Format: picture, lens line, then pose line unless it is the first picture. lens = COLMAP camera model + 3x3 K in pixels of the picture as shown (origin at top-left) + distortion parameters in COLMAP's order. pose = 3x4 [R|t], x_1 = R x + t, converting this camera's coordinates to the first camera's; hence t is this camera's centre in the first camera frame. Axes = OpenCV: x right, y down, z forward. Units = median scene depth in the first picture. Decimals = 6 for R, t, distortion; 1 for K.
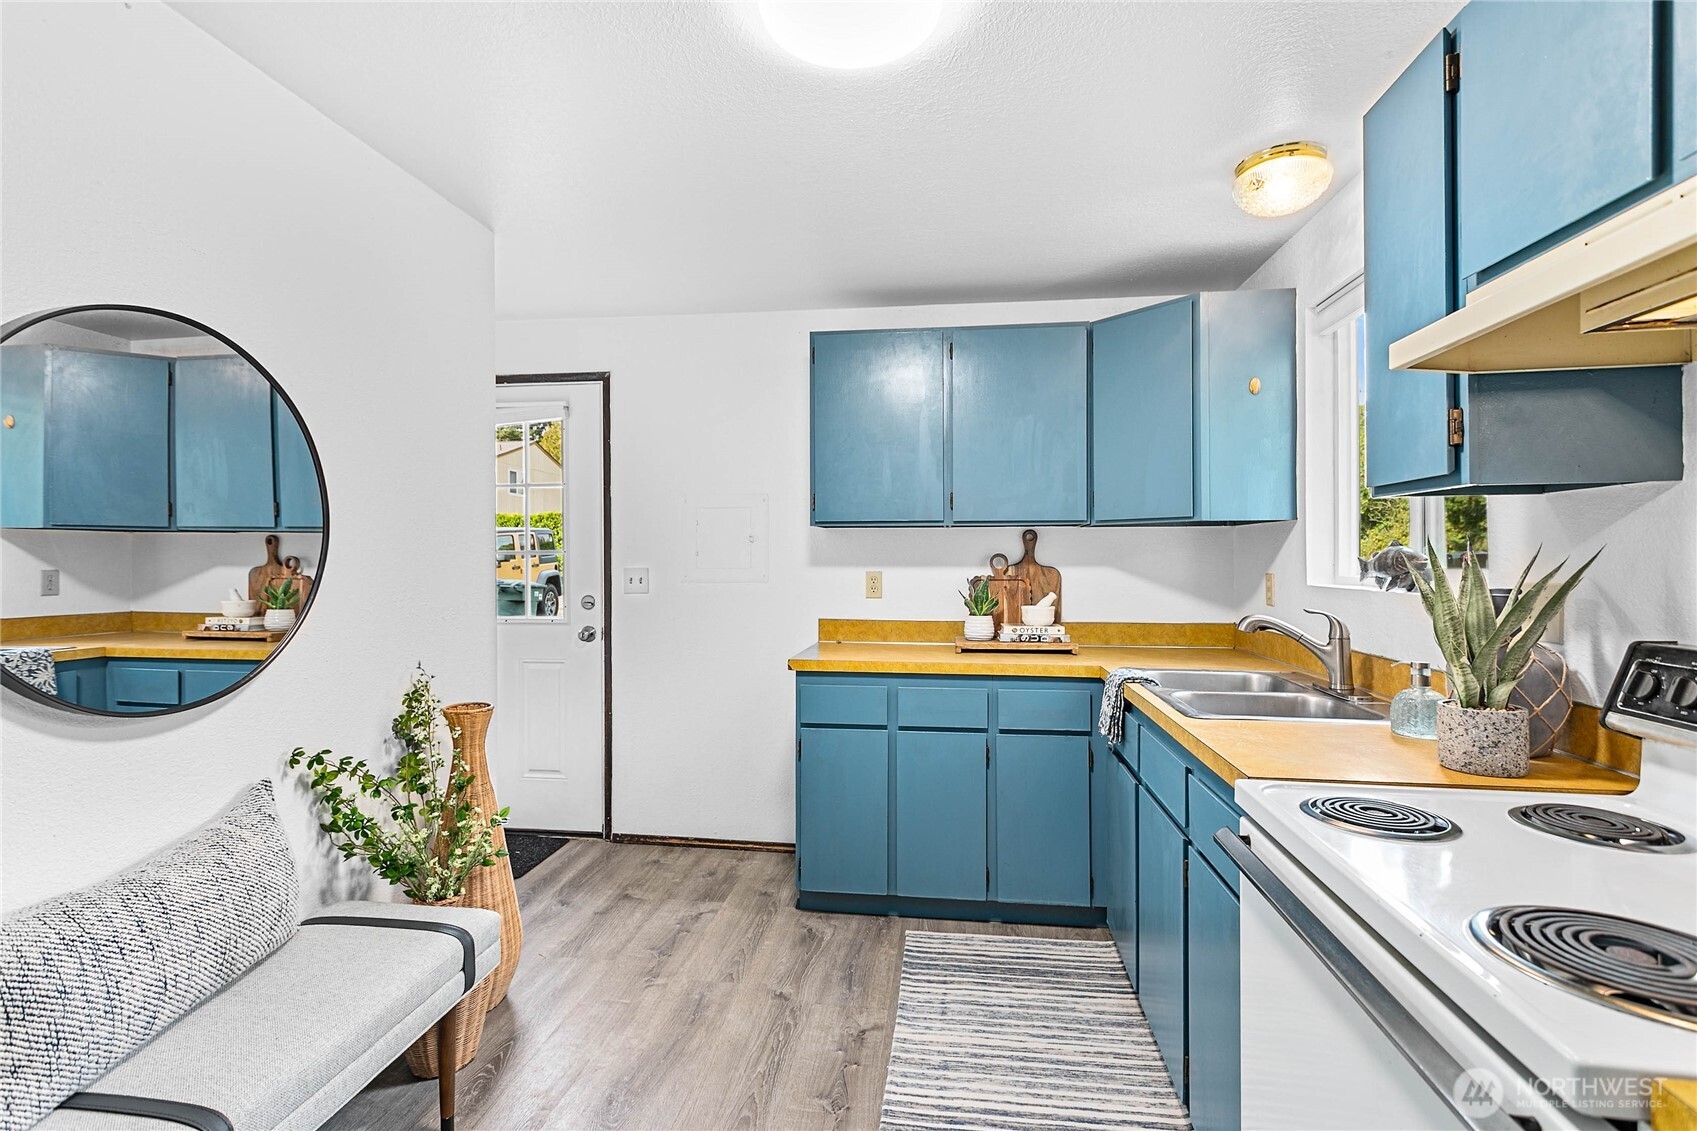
lens RADIAL K [[808.8, 0, 850.2], [0, 808.8, 559.1], [0, 0, 1]] dist [0.004948, 0.000480]
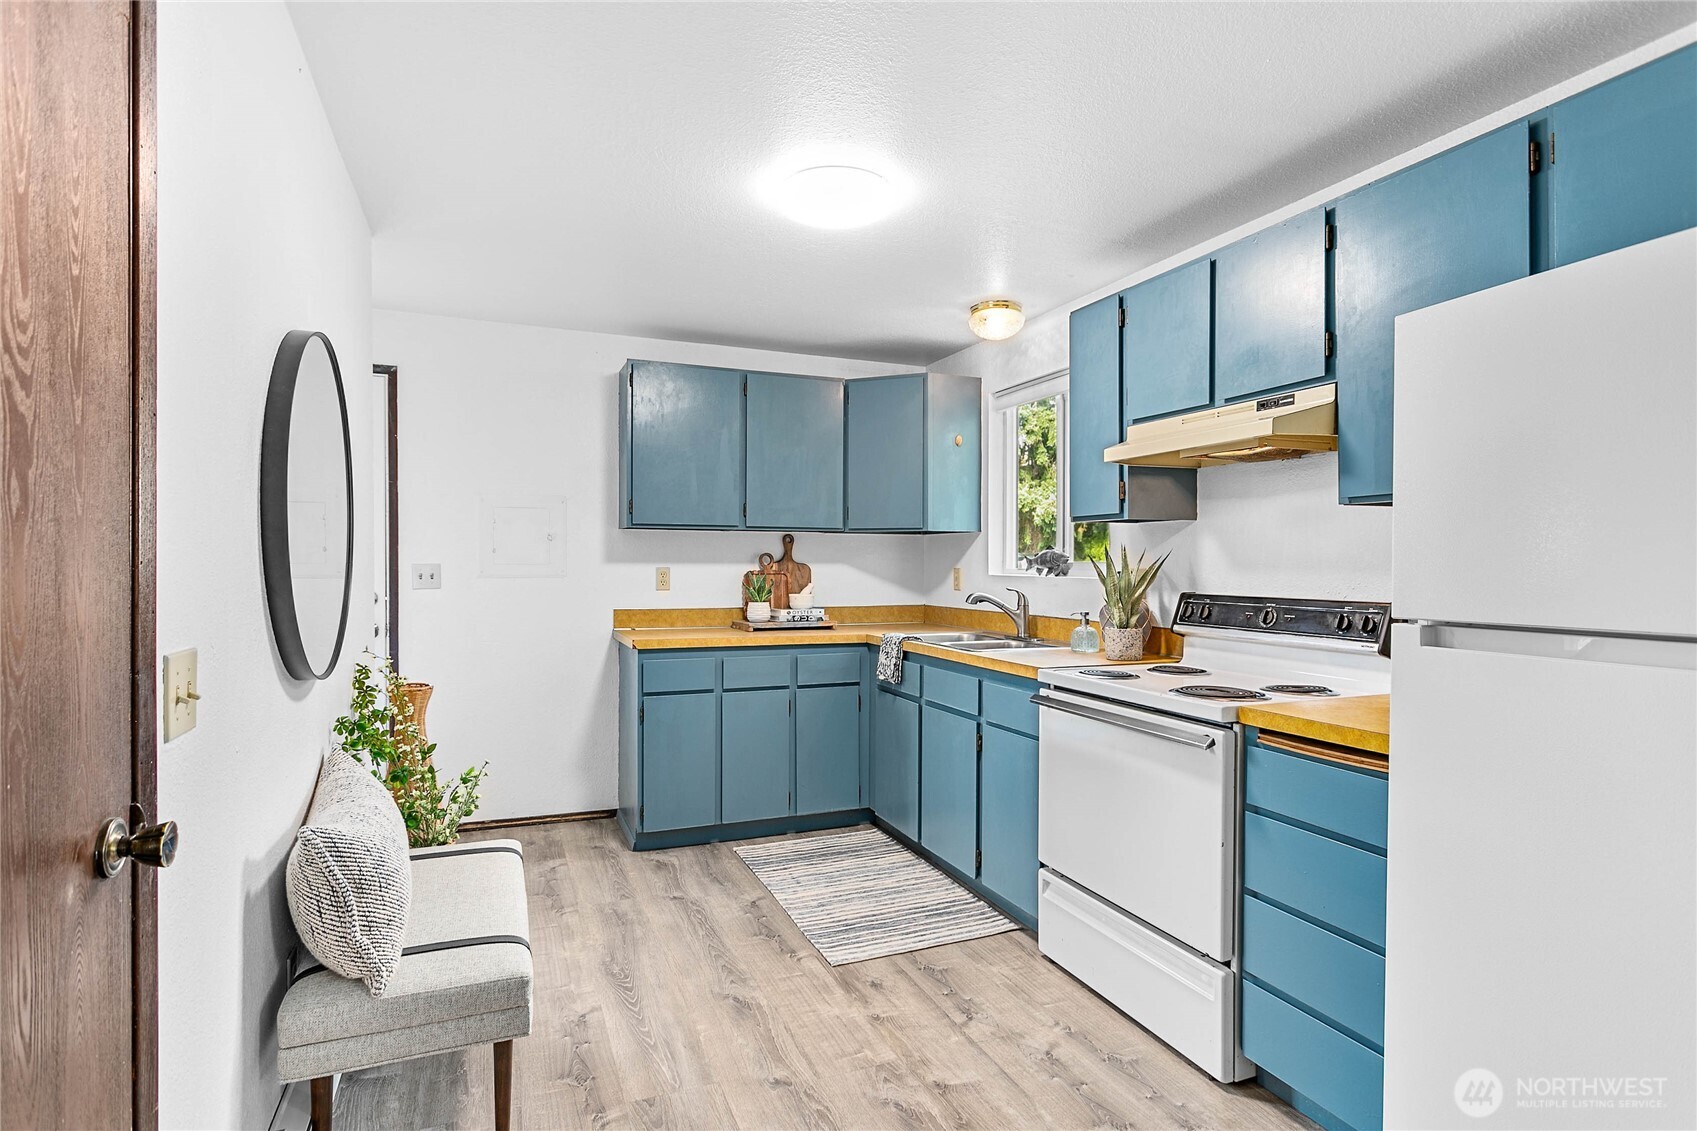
lens RADIAL K [[861.7, 0, 853.2], [0, 861.7, 572.2], [0, 0, 1]] dist [-0.003834, -0.000216]
pose [[0.863331, -0.001370, 0.504635, -0.448736], [-0.003673, 0.999953, 0.008999, 0.012687], [-0.504624, -0.009623, 0.863286, -0.257712]]
